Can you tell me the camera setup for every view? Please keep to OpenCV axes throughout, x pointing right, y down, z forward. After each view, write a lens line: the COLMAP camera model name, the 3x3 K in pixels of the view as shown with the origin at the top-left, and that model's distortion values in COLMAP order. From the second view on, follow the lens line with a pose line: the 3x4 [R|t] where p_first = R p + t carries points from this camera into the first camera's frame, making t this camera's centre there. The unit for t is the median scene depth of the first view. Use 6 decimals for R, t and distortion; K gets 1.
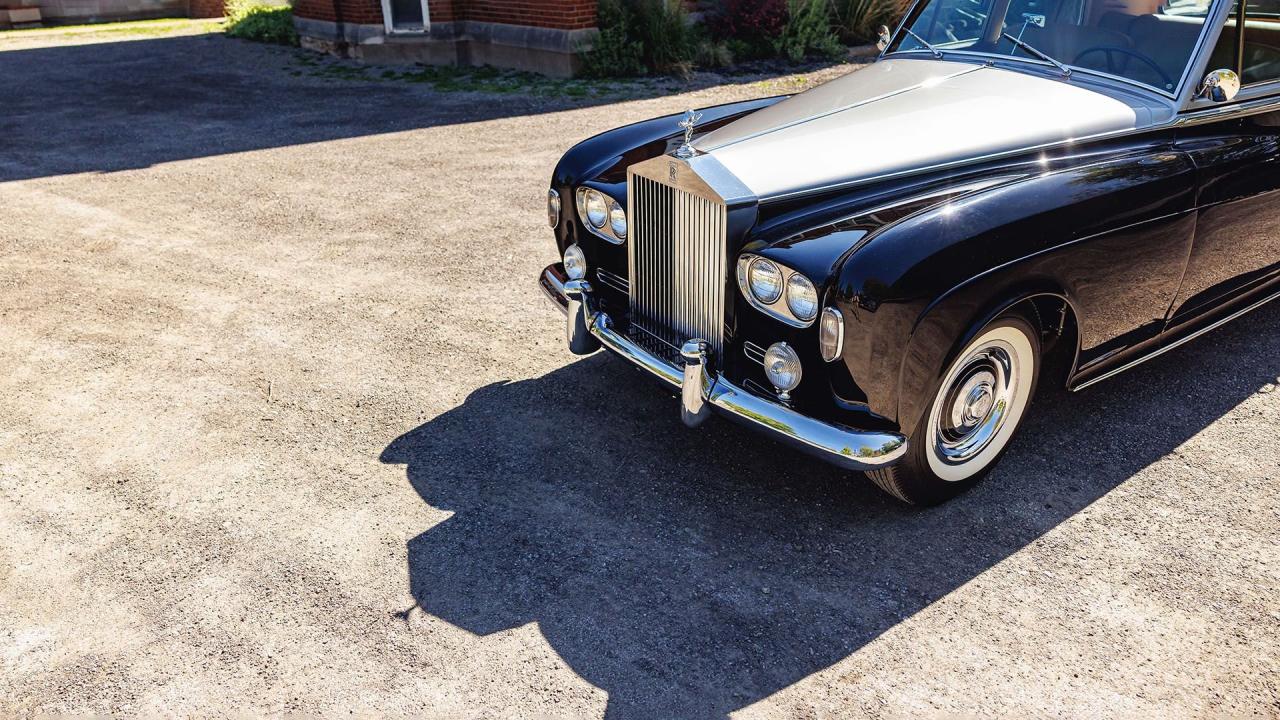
lens RADIAL K [[937.8, 0, 598.7], [0, 937.8, 328.3], [0, 0, 1]] dist [0.006024, 0.004065]
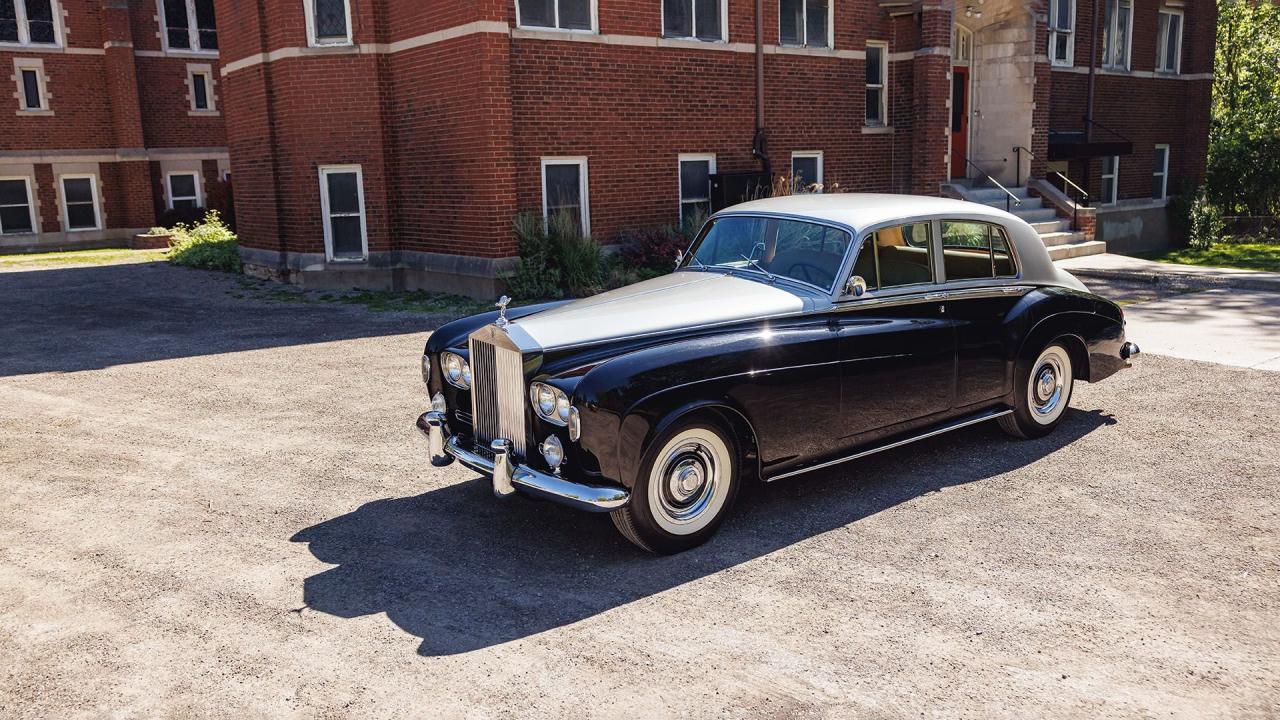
lens RADIAL K [[1035.8, 0, 633.9], [0, 1035.8, 356.8], [0, 0, 1]] dist [-0.003707, 0.006816]
pose [[0.997732, 0.001056, 0.067300, 0.120781], [0.013687, 0.975803, -0.218222, 0.150775], [-0.065902, 0.218648, 0.973576, -0.411689]]
